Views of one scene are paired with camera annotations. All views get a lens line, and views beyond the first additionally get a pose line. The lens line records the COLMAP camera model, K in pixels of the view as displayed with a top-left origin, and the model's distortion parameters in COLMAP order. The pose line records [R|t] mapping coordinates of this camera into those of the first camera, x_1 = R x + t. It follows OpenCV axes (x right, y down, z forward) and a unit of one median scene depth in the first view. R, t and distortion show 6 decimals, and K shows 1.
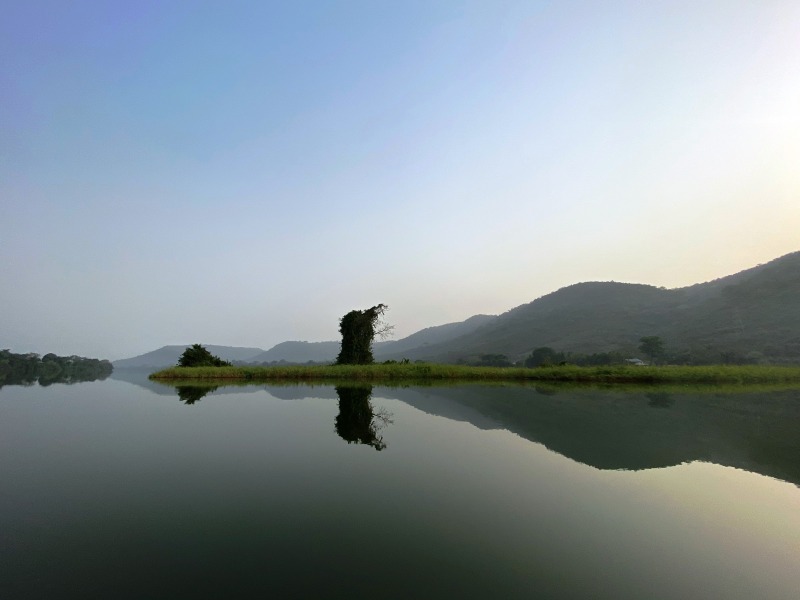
lens RADIAL K [[331.8, 0, 400.0], [0, 331.8, 300.0], [0, 0, 1]] dist [0.029584, -0.020965]
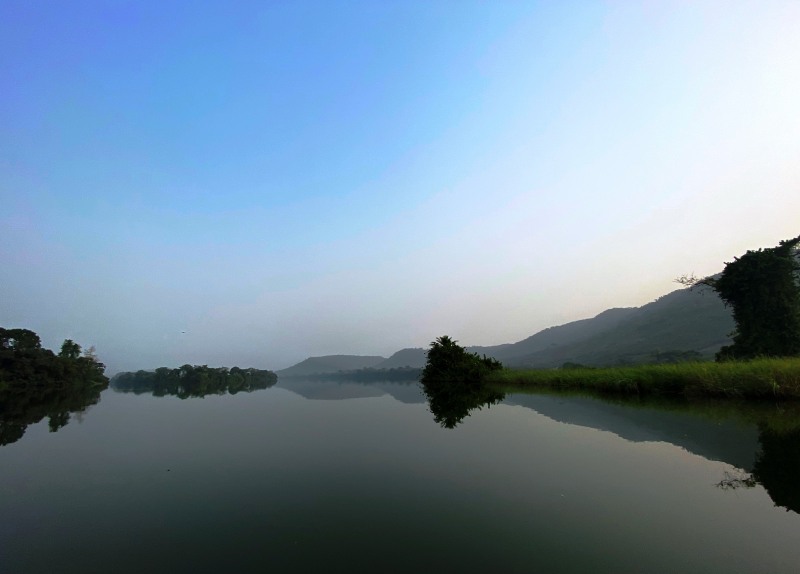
lens RADIAL K [[324.4, 0, 398.4], [0, 324.4, 303.2], [0, 0, 1]] dist [0.039496, -0.030760]
pose [[0.943670, -0.092665, -0.317647, -0.109769], [0.089242, 0.995687, -0.025344, 0.016663], [0.318626, -0.004431, 0.947870, 0.081146]]
